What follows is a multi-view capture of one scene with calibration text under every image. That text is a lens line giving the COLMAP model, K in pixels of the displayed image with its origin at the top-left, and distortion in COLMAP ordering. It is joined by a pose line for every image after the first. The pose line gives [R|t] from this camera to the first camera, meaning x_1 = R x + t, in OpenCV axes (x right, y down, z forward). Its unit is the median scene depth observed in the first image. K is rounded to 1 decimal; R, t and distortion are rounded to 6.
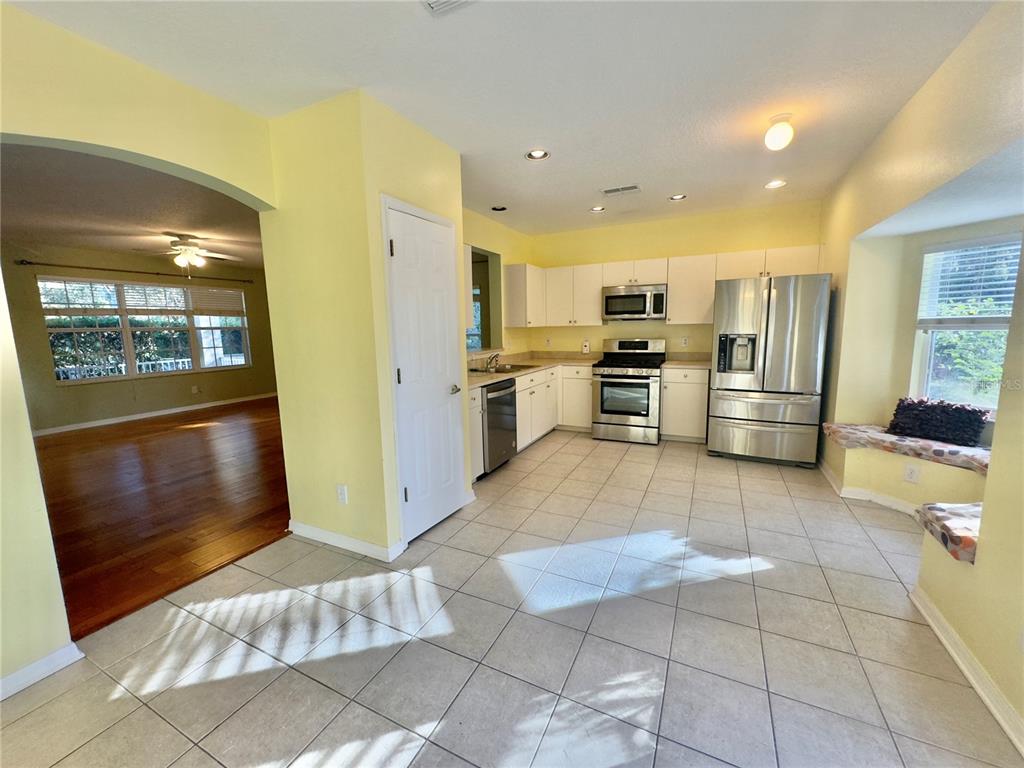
lens RADIAL K [[404.1, 0, 512.0], [0, 404.1, 384.0], [0, 0, 1]] dist [-0.000836, -0.000205]
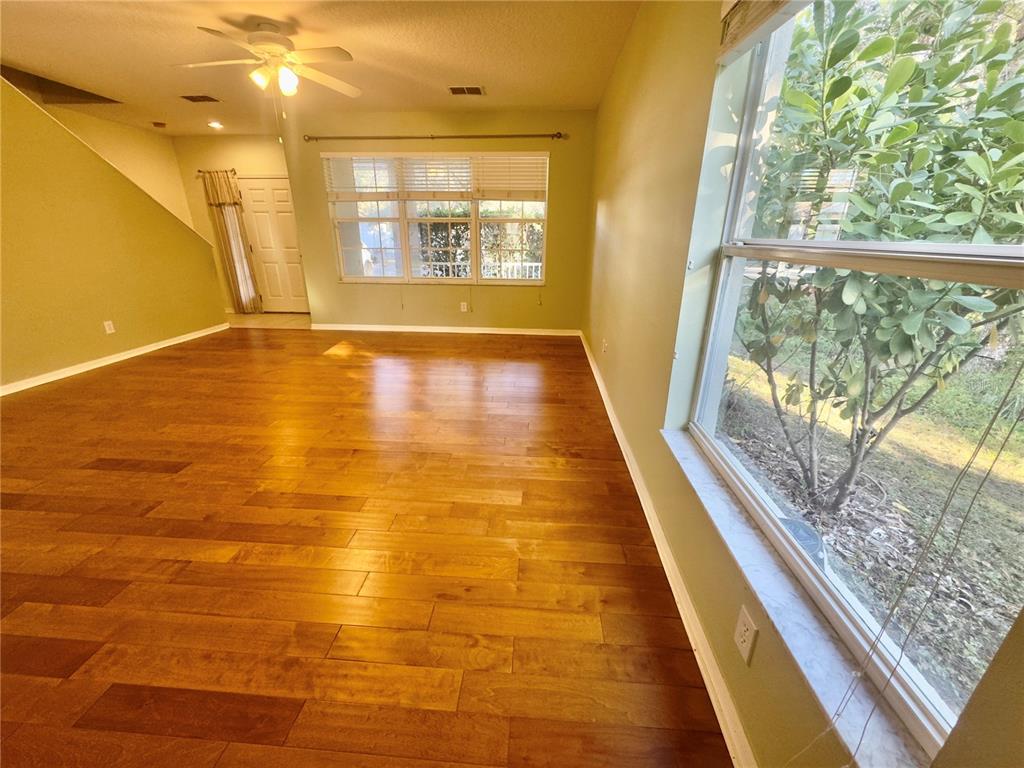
lens RADIAL K [[411.0, 0, 512.0], [0, 411.0, 384.0], [0, 0, 1]] dist [0.001211, 0.000063]
pose [[0.371518, 0.338608, -0.864476, -0.044511], [-0.147172, 0.940826, 0.305265, -0.097326], [0.916687, 0.013815, 0.399368, 0.779094]]
